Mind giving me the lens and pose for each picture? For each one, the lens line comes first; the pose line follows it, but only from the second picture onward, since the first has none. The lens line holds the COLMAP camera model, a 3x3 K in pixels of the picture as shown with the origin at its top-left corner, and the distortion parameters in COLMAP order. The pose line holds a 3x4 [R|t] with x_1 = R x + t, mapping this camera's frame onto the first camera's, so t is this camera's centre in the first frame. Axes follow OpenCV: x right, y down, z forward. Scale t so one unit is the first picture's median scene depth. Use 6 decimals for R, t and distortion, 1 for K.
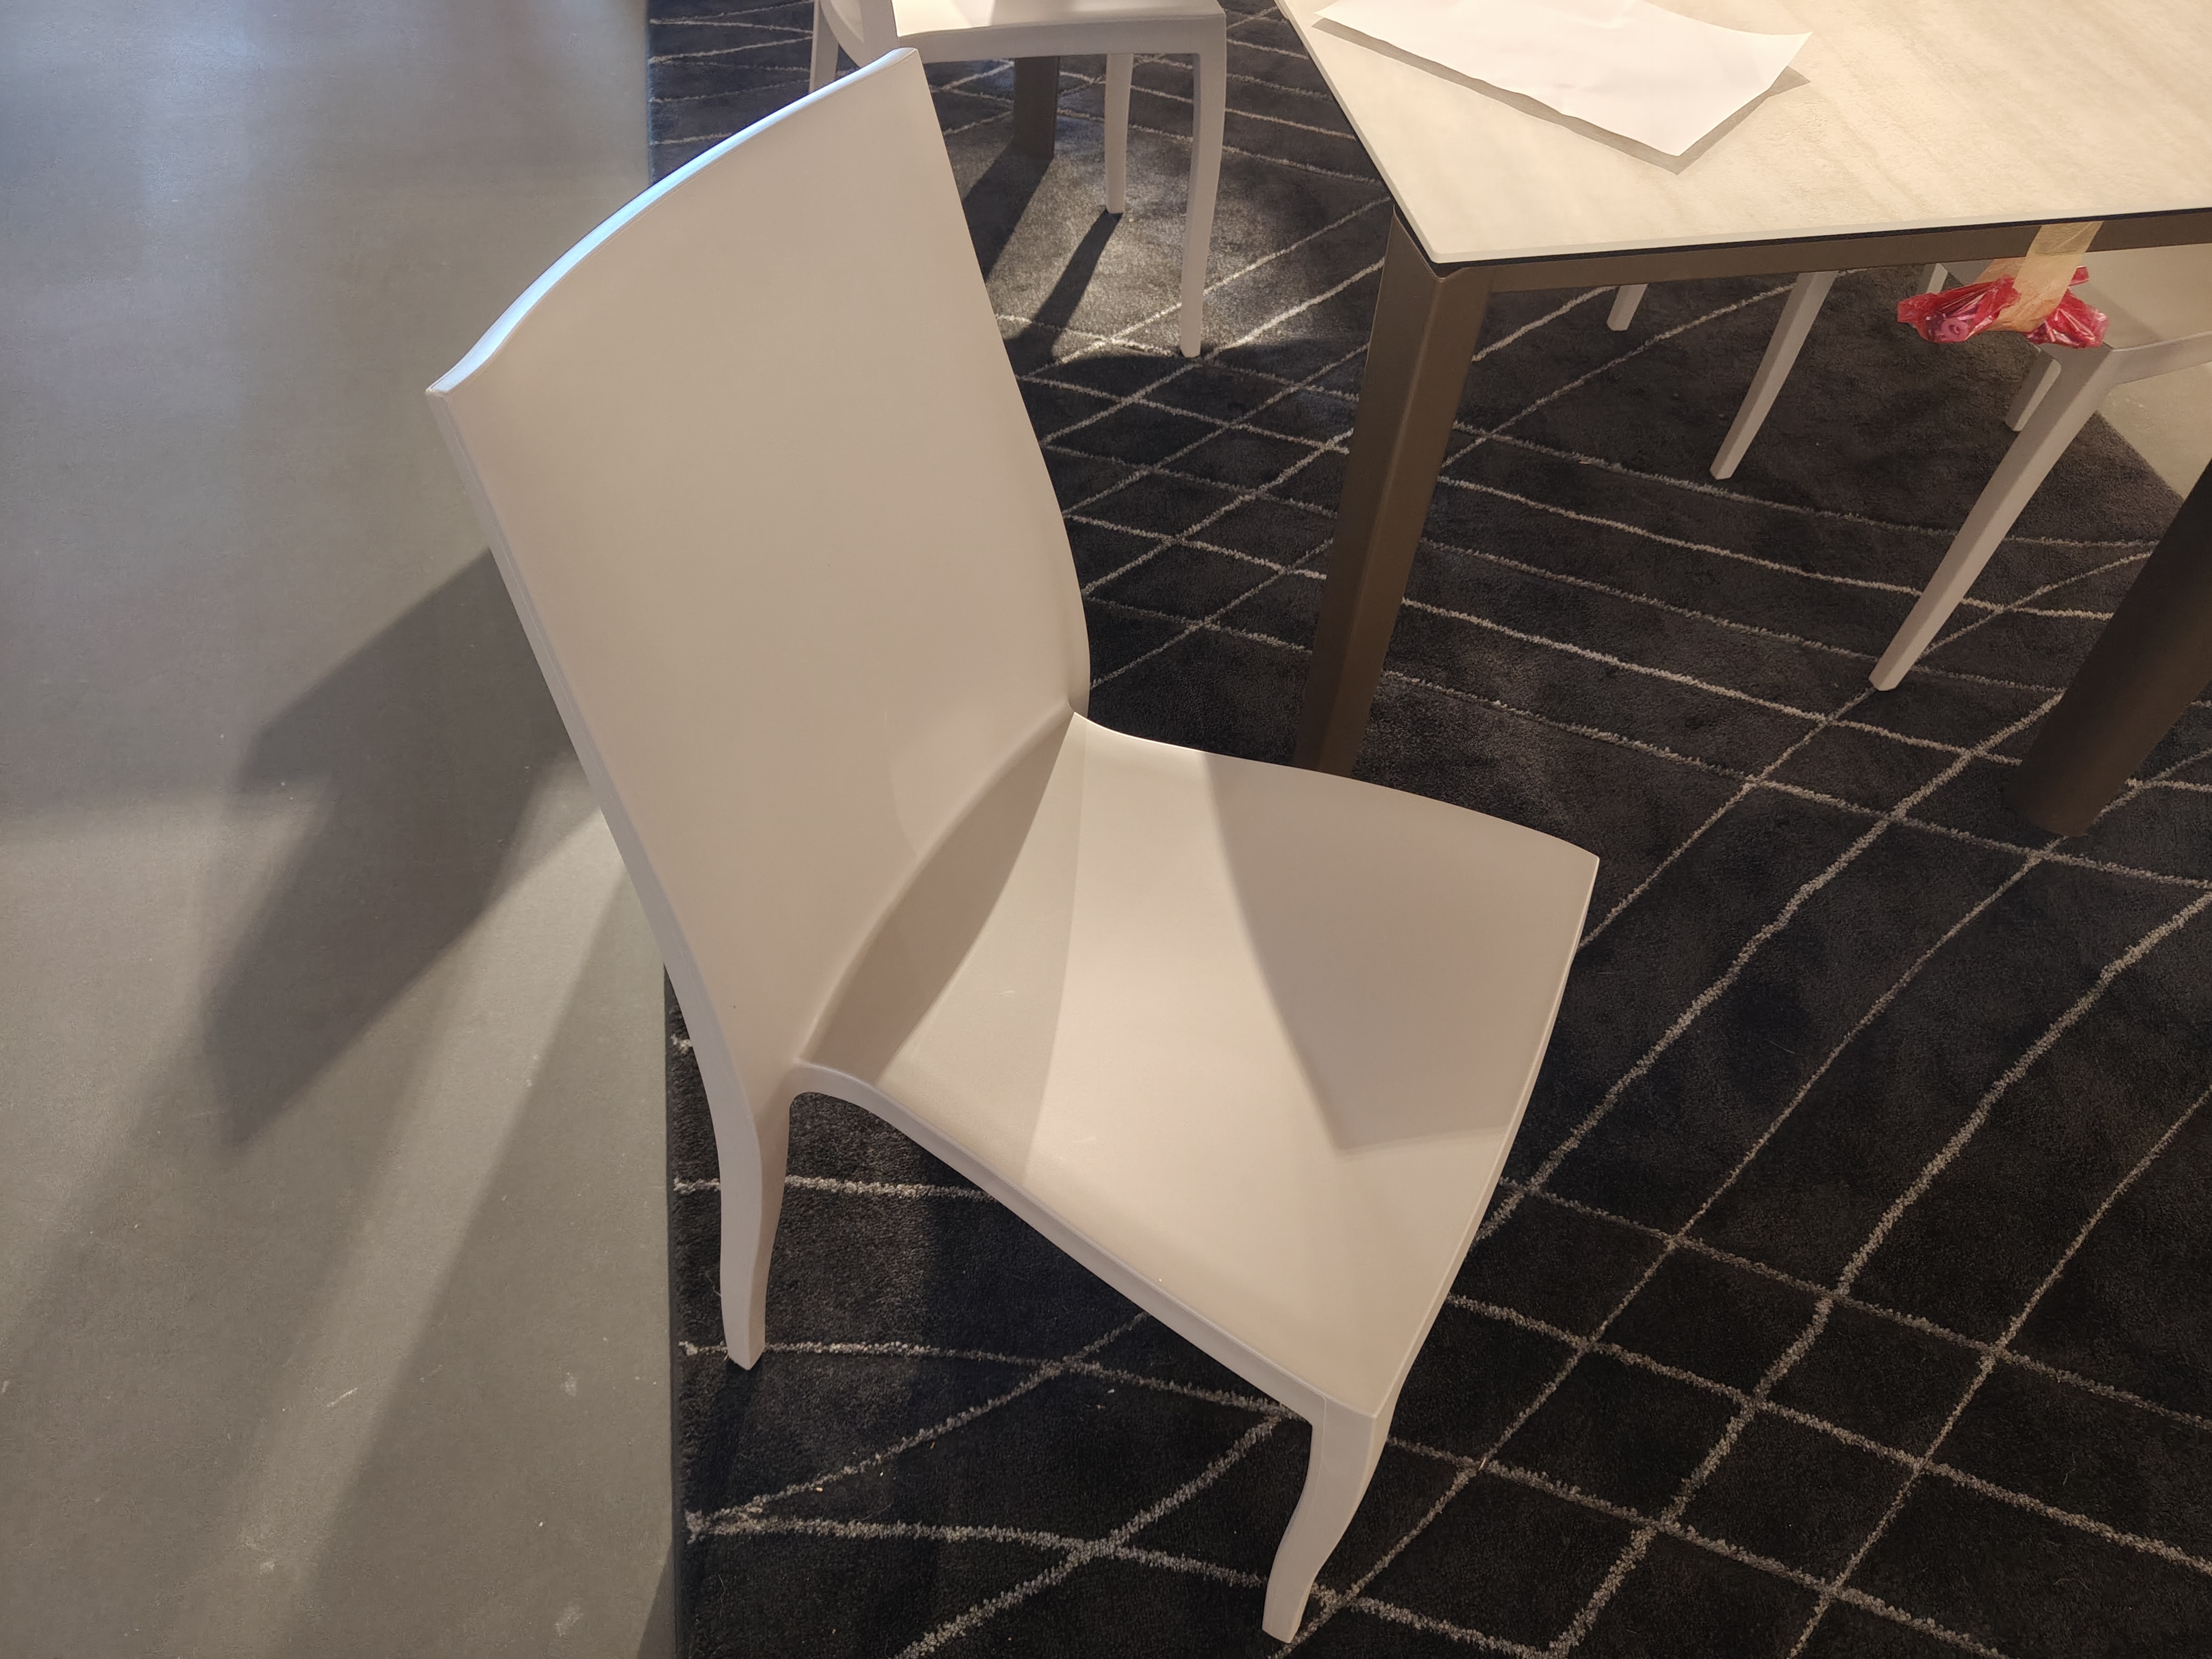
lens RADIAL K [[1539.5, 0, 1101.6], [0, 1539.5, 830.5], [0, 0, 1]] dist [0.004005, 0.005920]
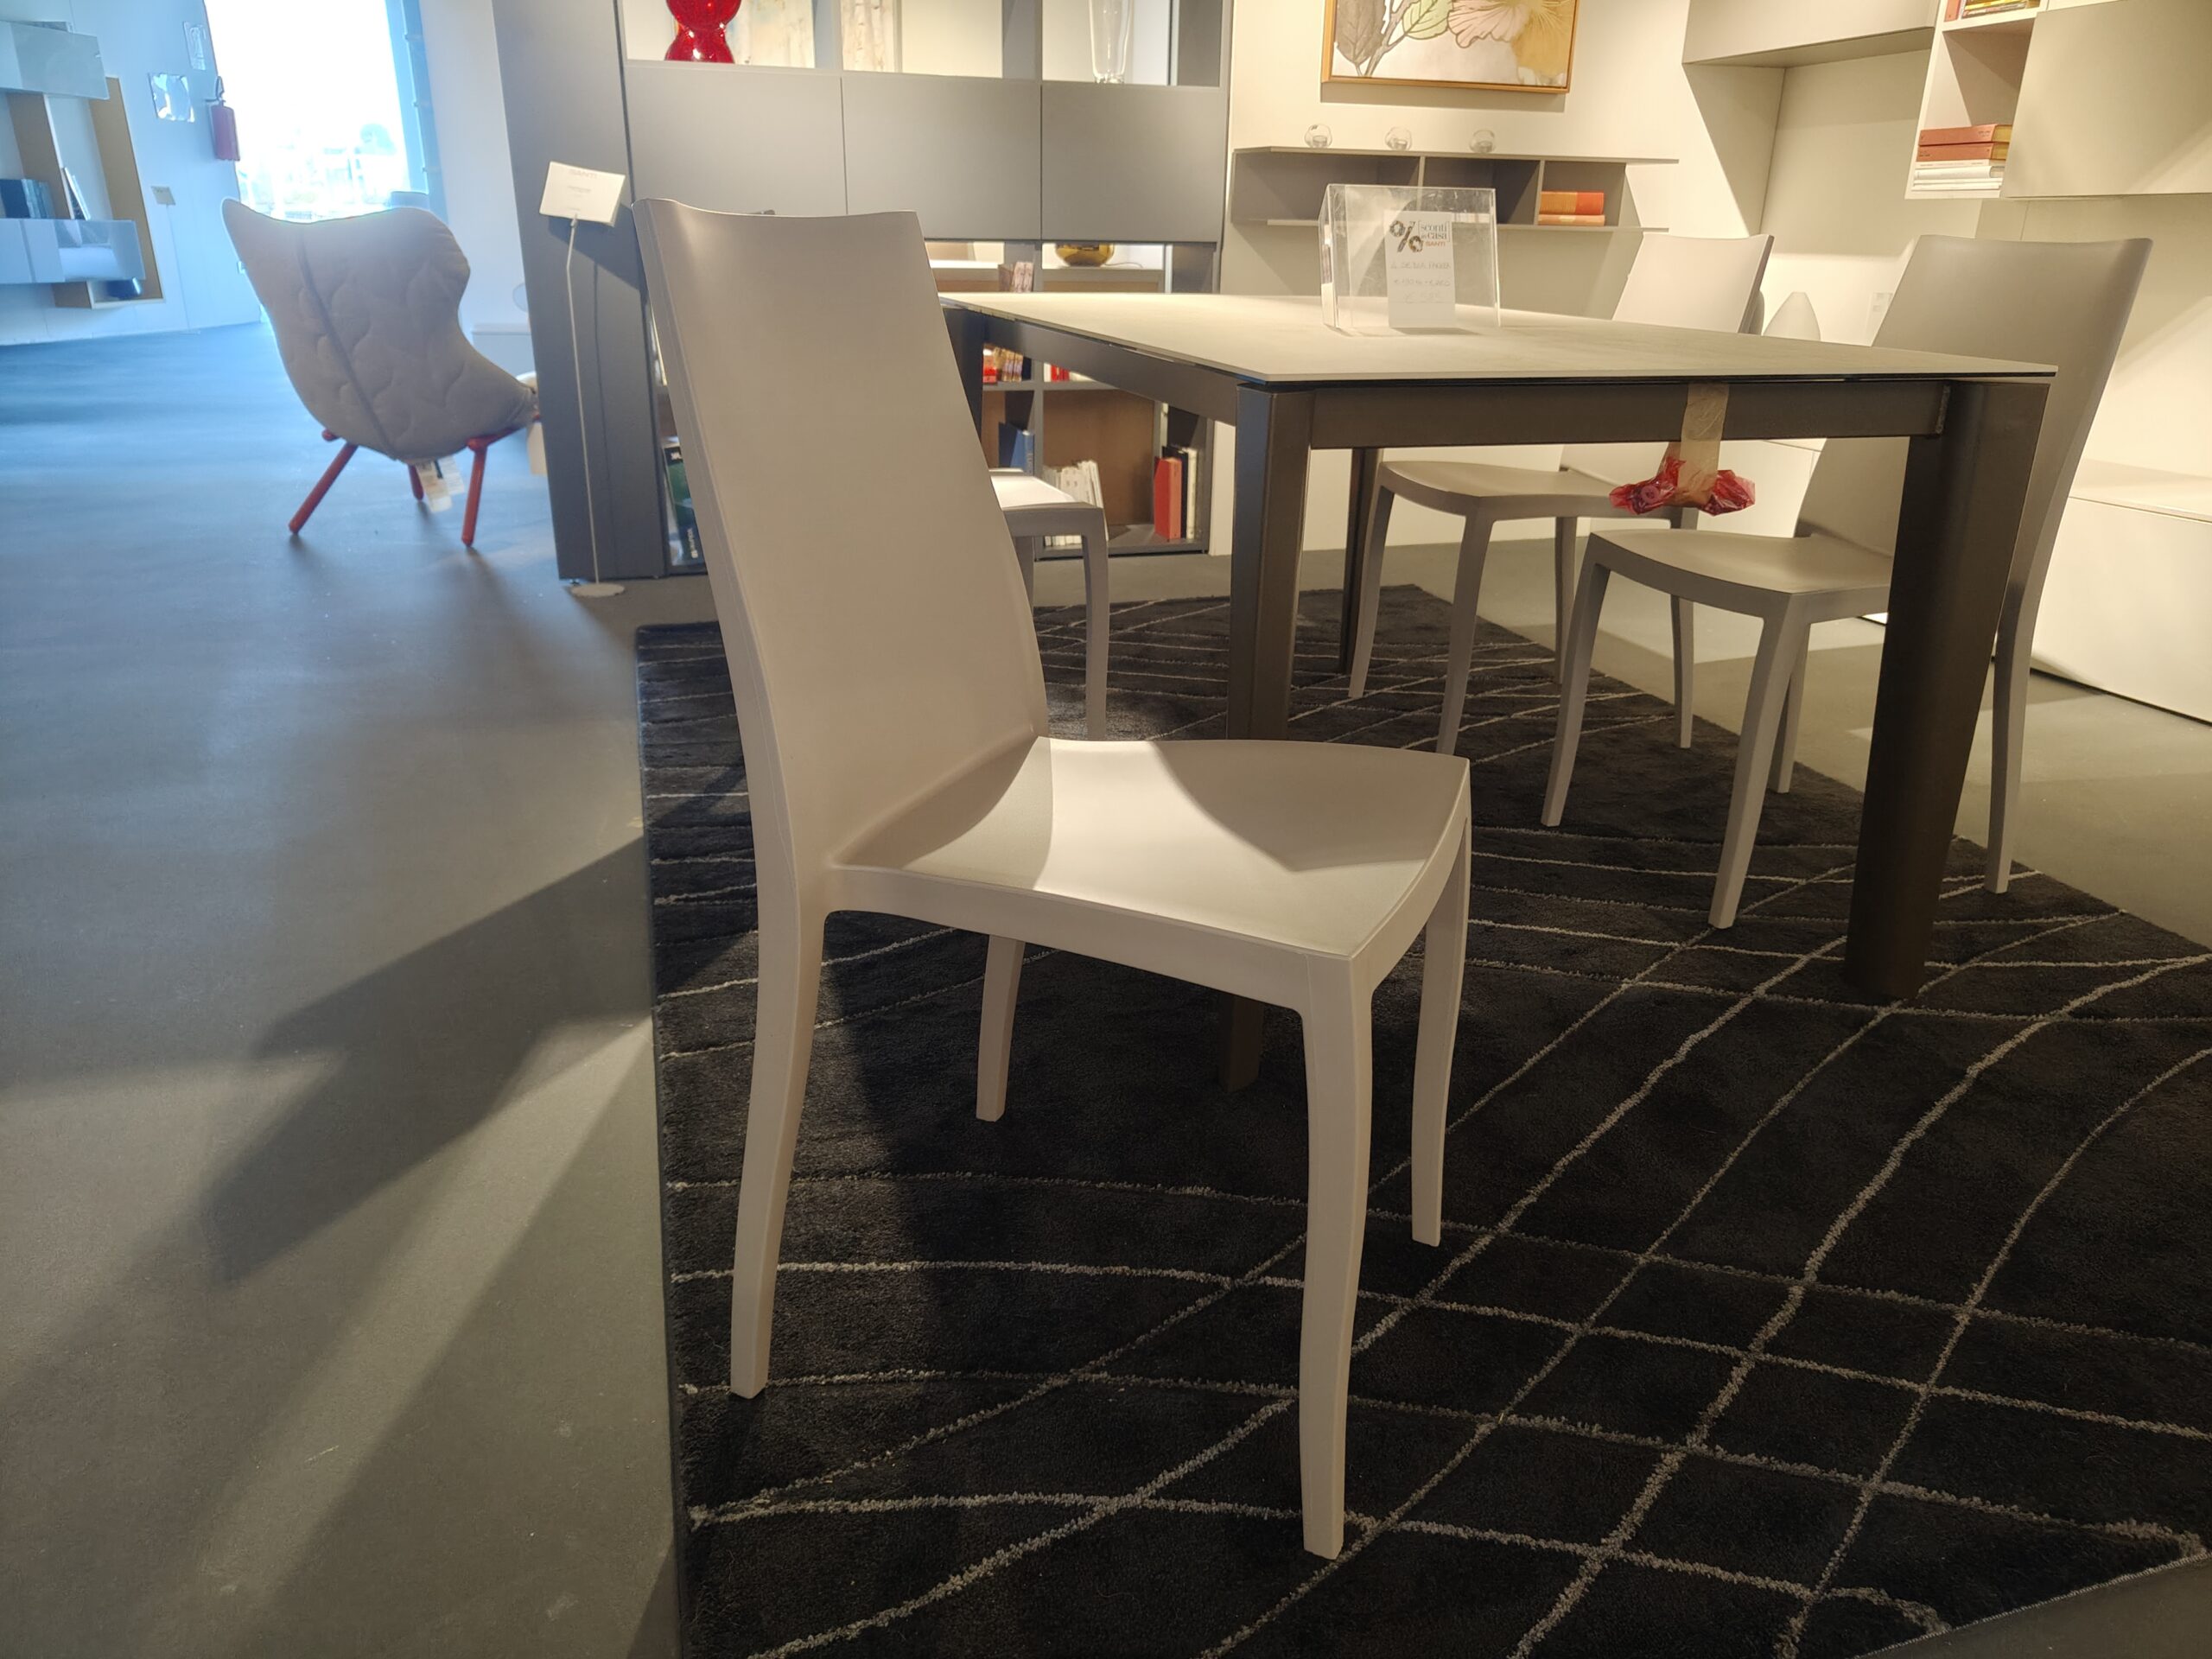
lens RADIAL K [[1539.5, 0, 1103.3], [0, 1539.5, 843.3], [0, 0, 1]] dist [0.004005, 0.005920]
pose [[0.994966, -0.064506, 0.076690, -0.057732], [0.093686, 0.870393, -0.483362, 0.528525], [-0.035571, 0.488114, 0.872055, -0.034462]]
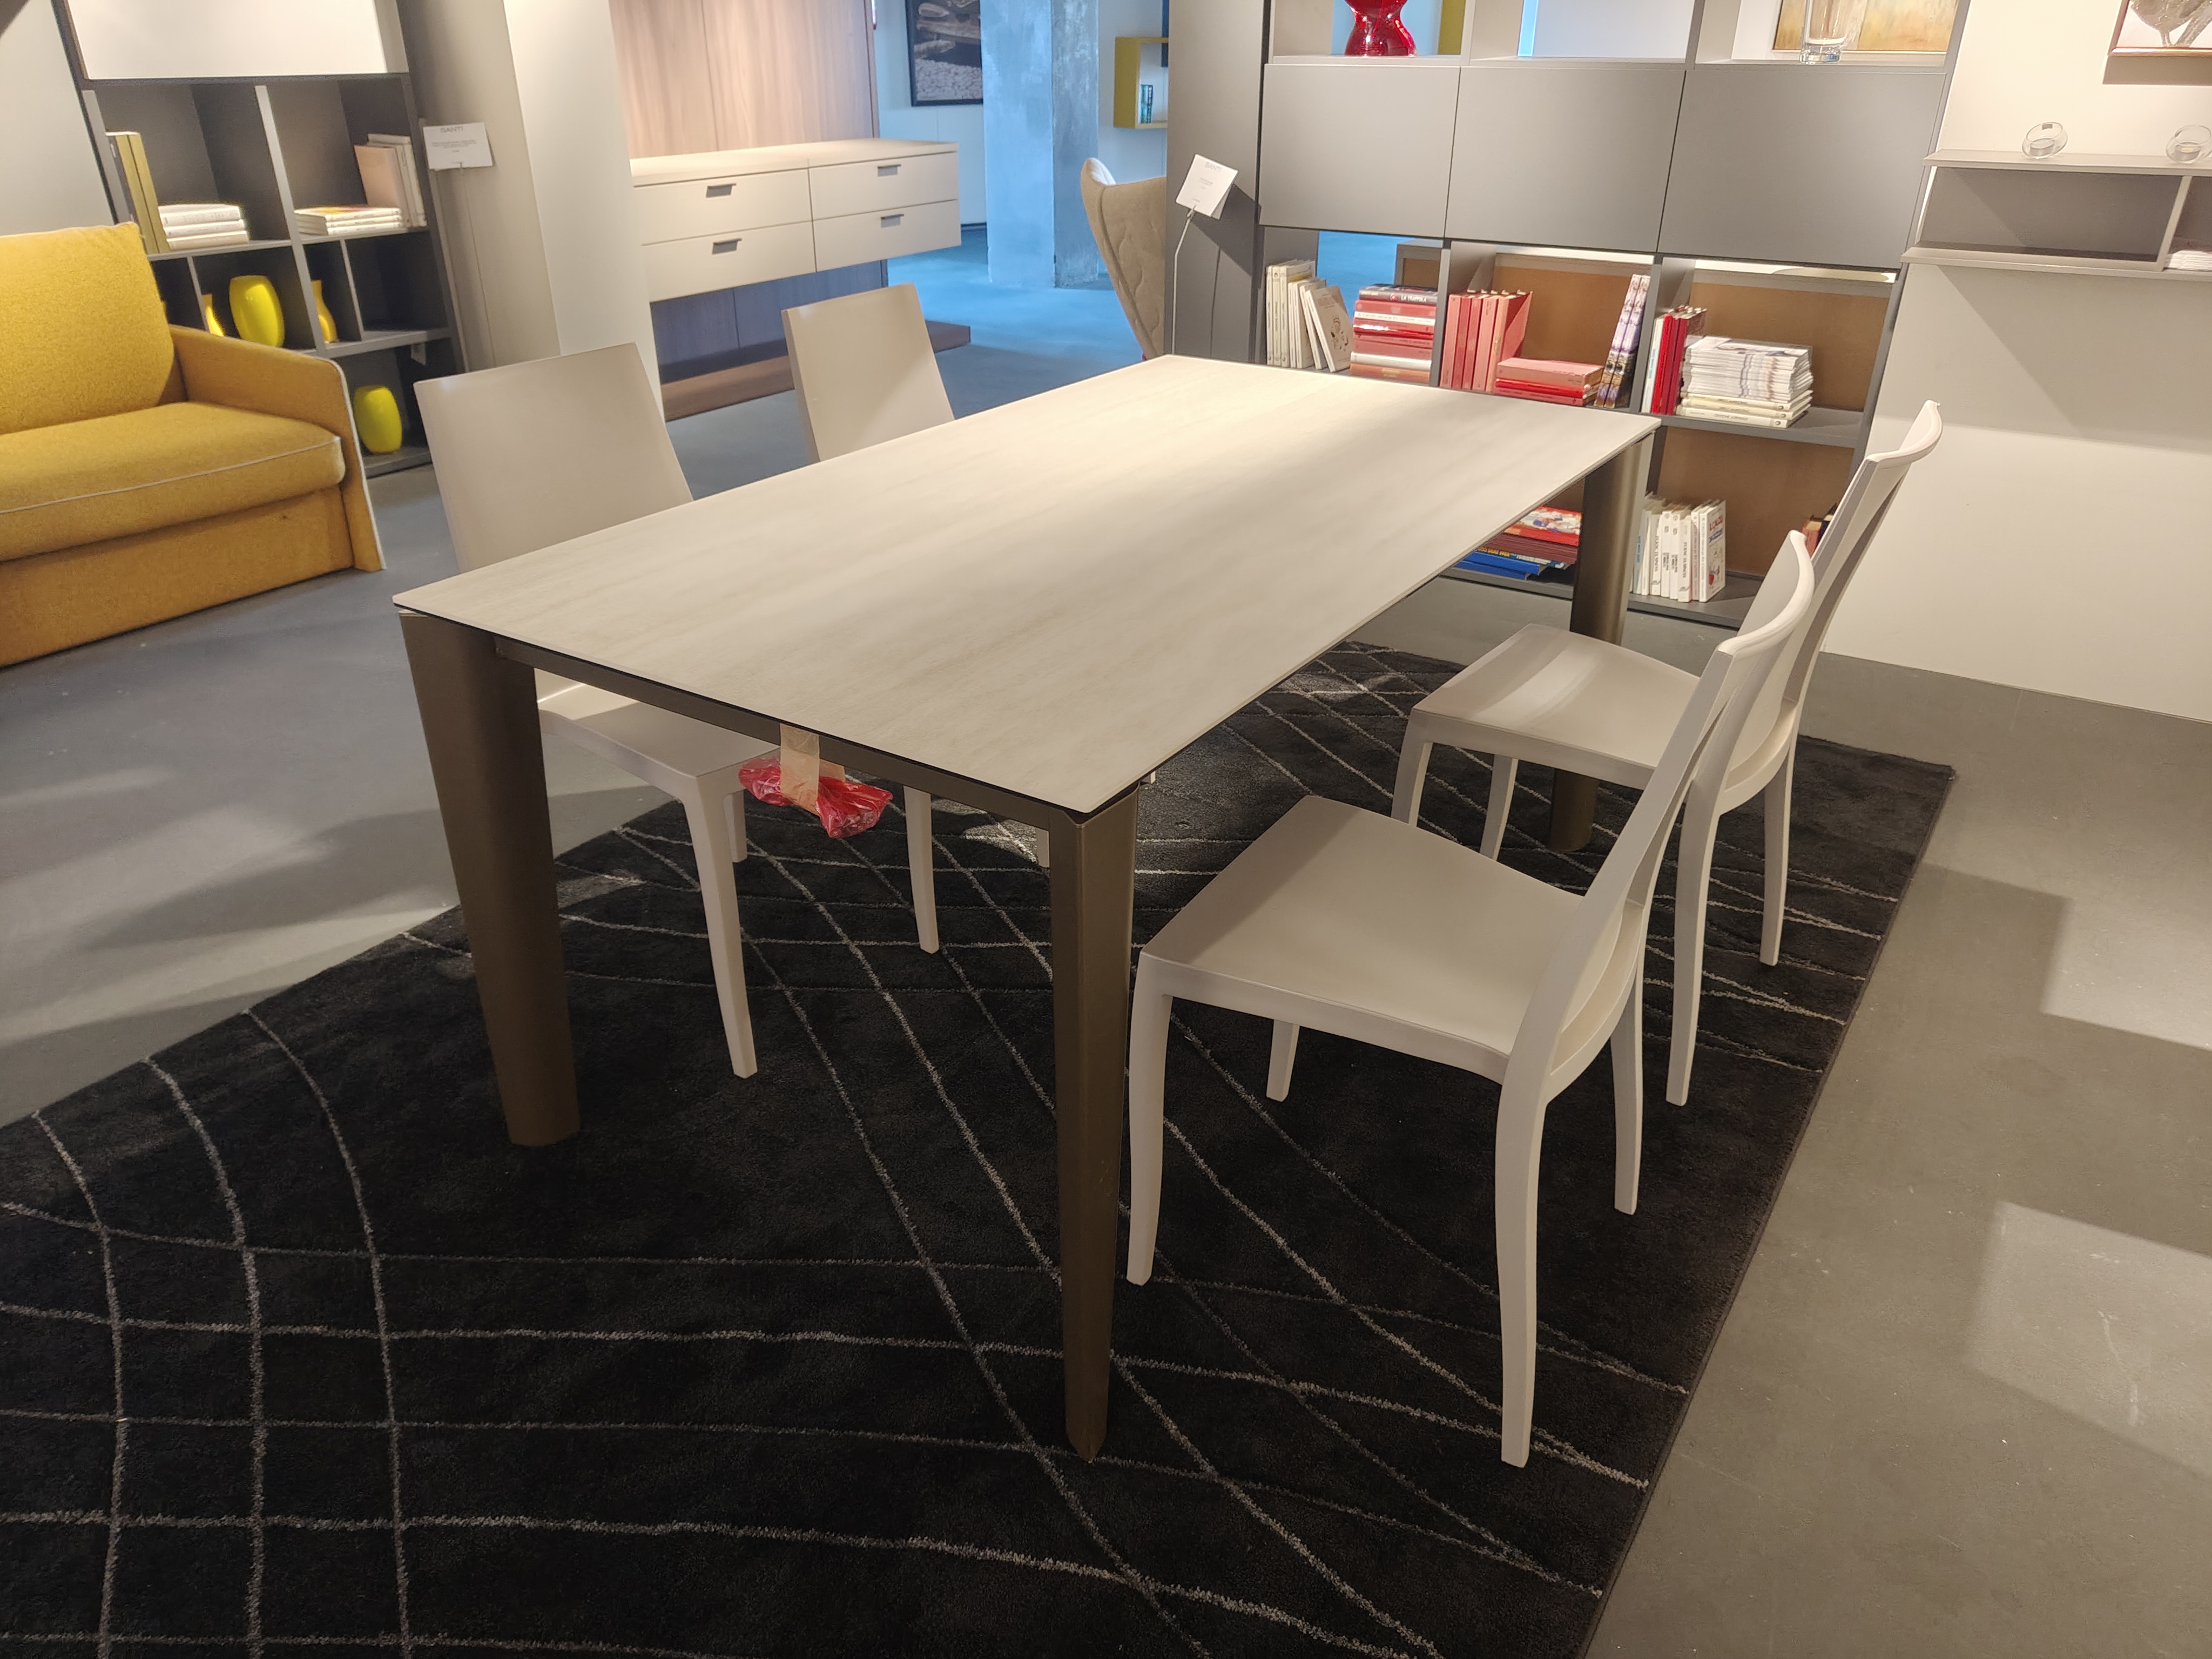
lens RADIAL K [[1539.5, 0, 1113.2], [0, 1539.5, 839.1], [0, 0, 1]] dist [0.004005, 0.005920]
pose [[0.714065, 0.289415, -0.637456, 1.504382], [-0.524985, 0.823747, -0.214082, -0.153600], [0.463144, 0.487523, 0.740148, 0.167954]]
